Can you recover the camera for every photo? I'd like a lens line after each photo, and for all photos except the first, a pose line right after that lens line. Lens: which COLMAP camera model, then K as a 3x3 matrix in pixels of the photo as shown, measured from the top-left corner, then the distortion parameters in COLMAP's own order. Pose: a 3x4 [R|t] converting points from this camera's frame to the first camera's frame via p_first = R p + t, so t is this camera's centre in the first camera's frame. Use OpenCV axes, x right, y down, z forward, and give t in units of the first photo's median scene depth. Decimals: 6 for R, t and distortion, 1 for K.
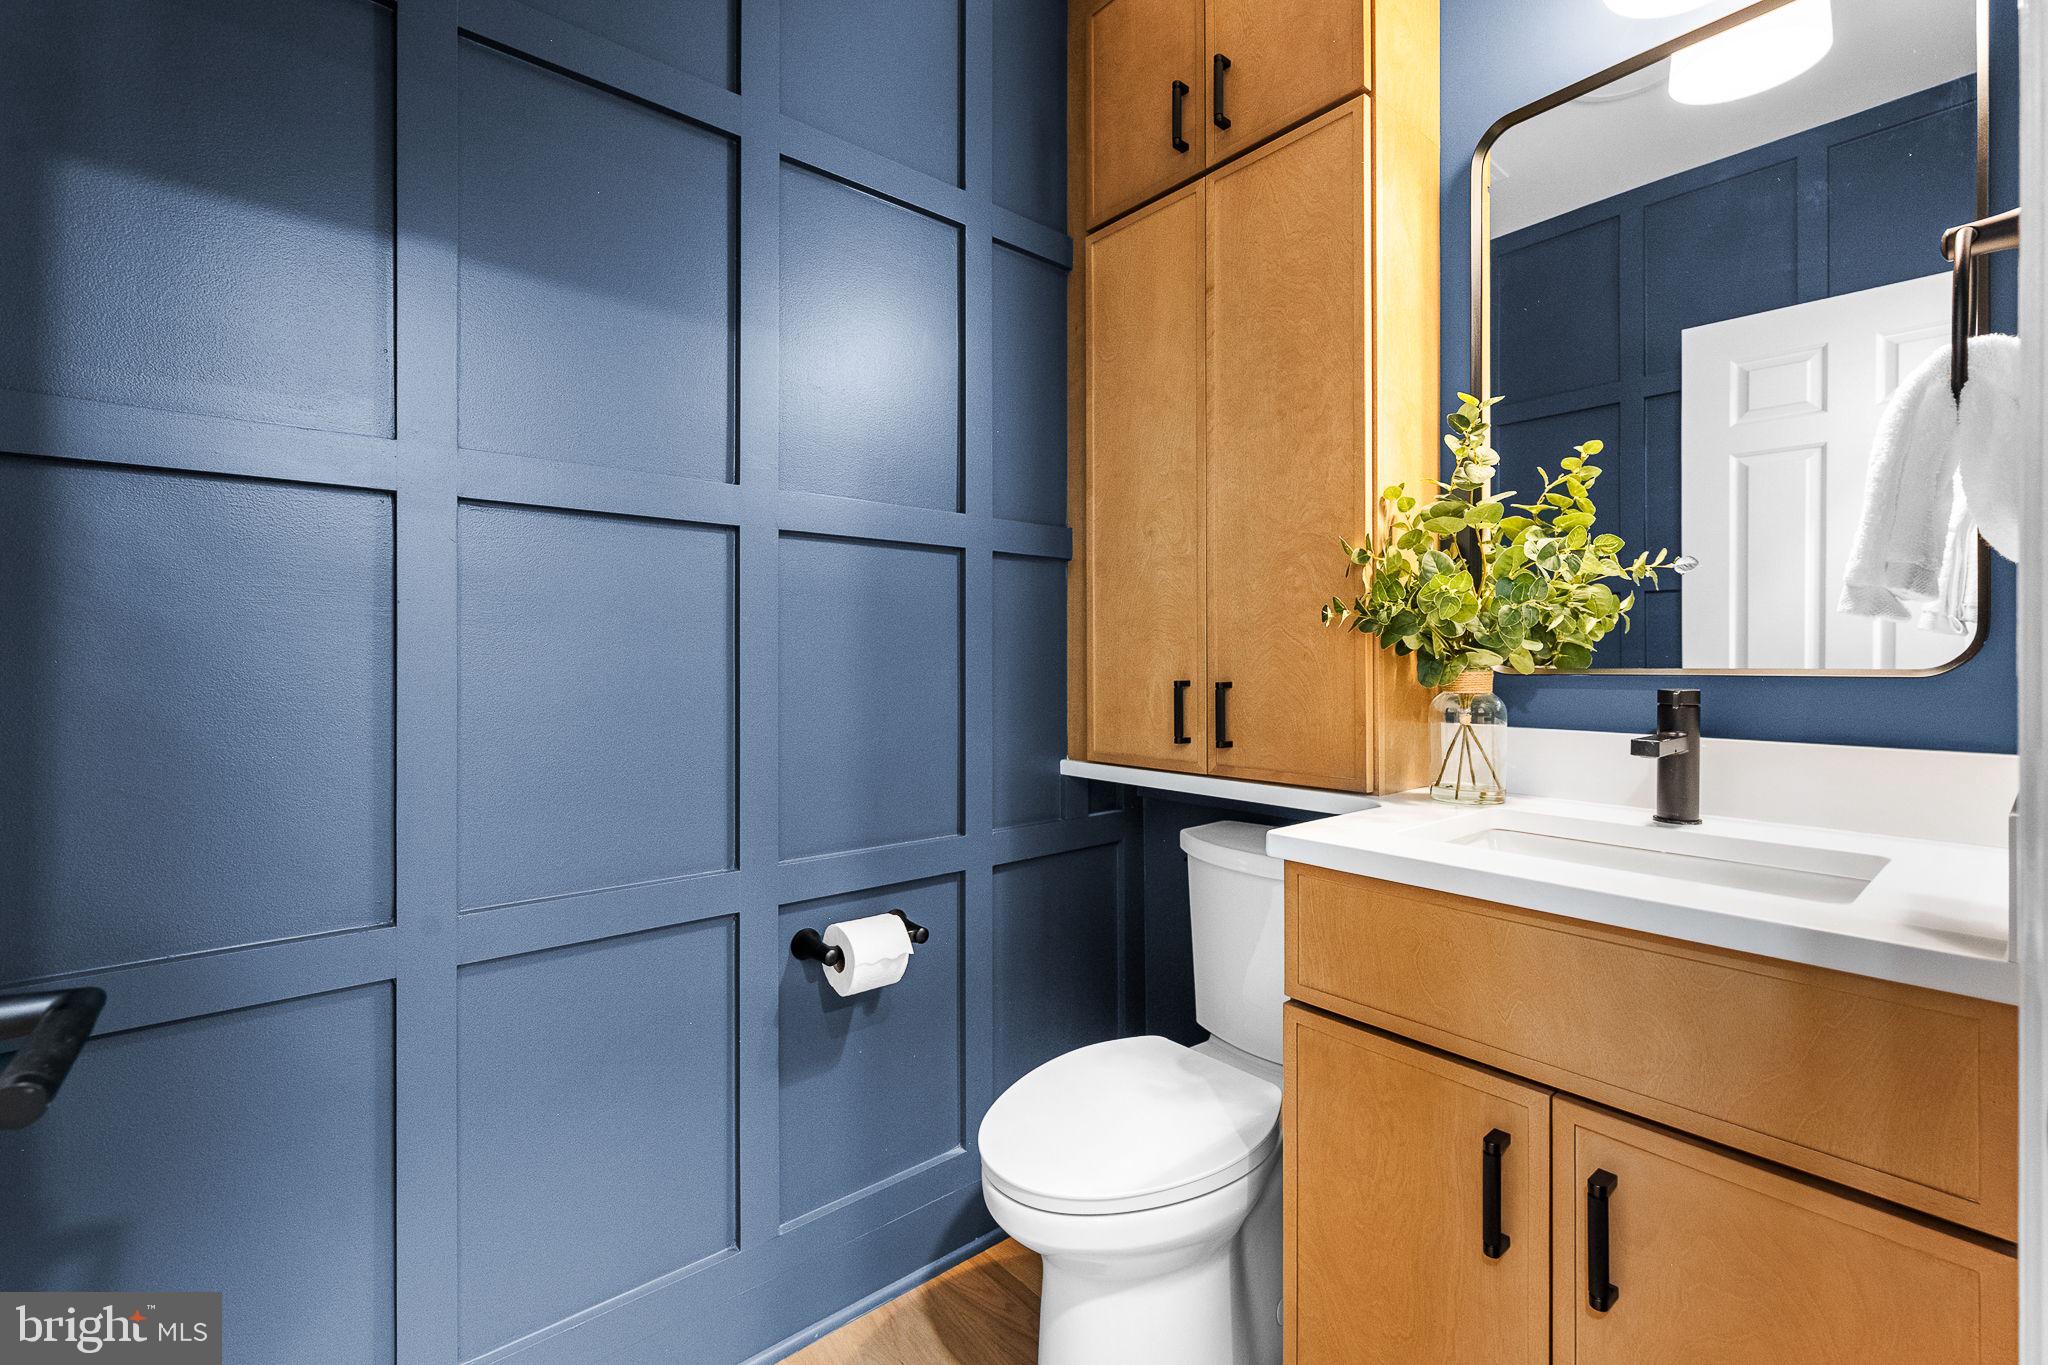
lens RADIAL K [[852.8, 0, 1023.8], [0, 852.8, 669.9], [0, 0, 1]] dist [0.006701, -0.001163]
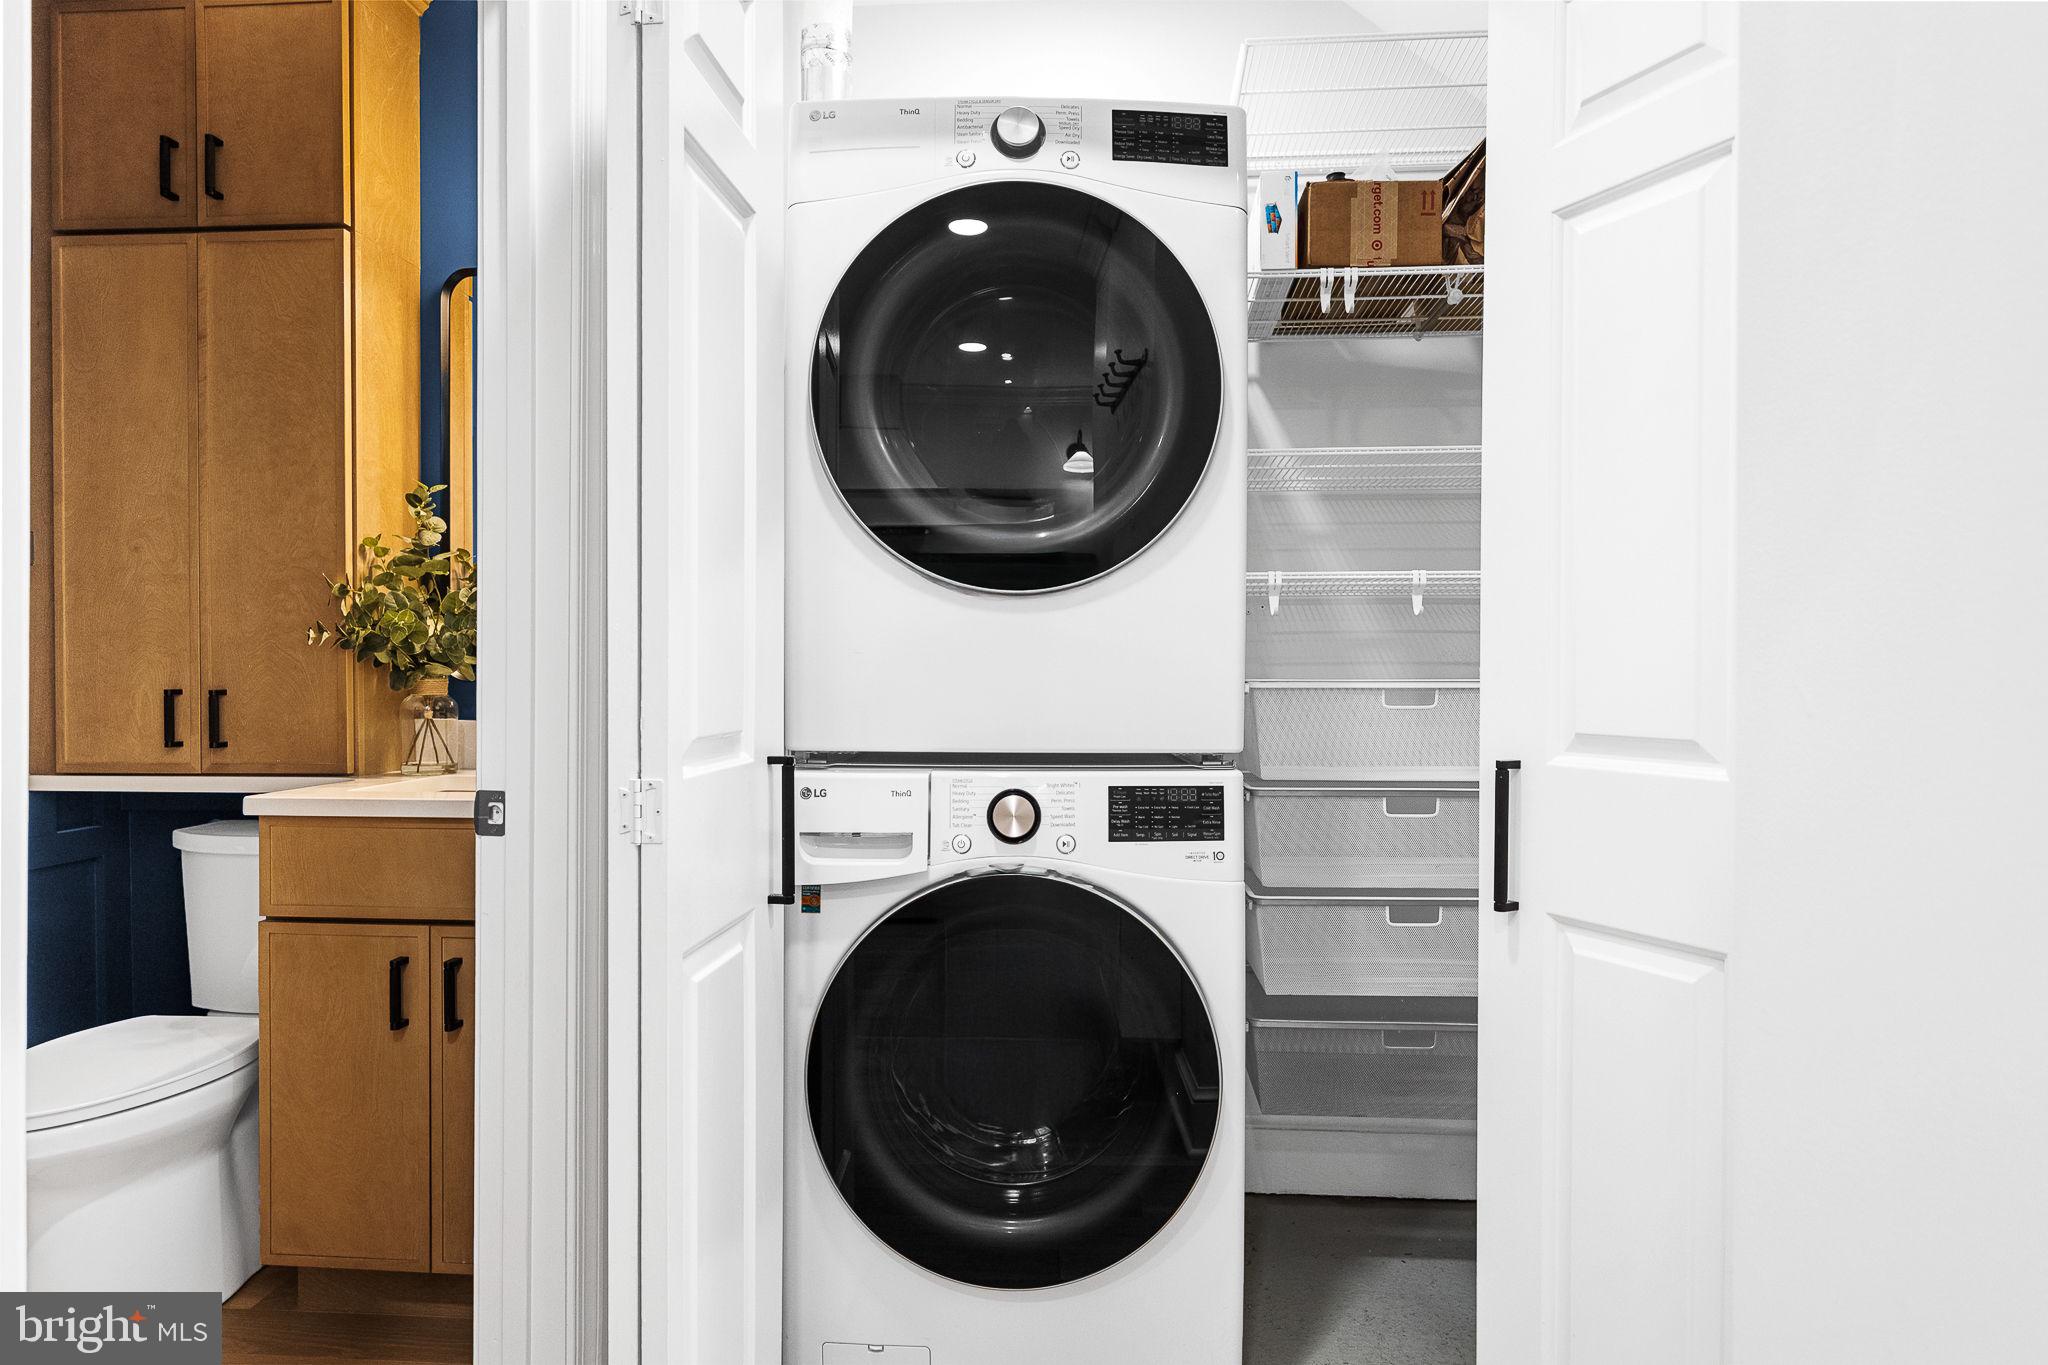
lens RADIAL K [[1172.8, 0, 1058.9], [0, 1172.8, 676.4], [0, 0, 1]] dist [-0.005572, 0.004459]
pose [[0.689359, -0.002634, 0.724415, -0.131333], [0.006273, 0.999978, -0.002334, 0.007433], [-0.724392, 0.006153, 0.689360, -0.946482]]
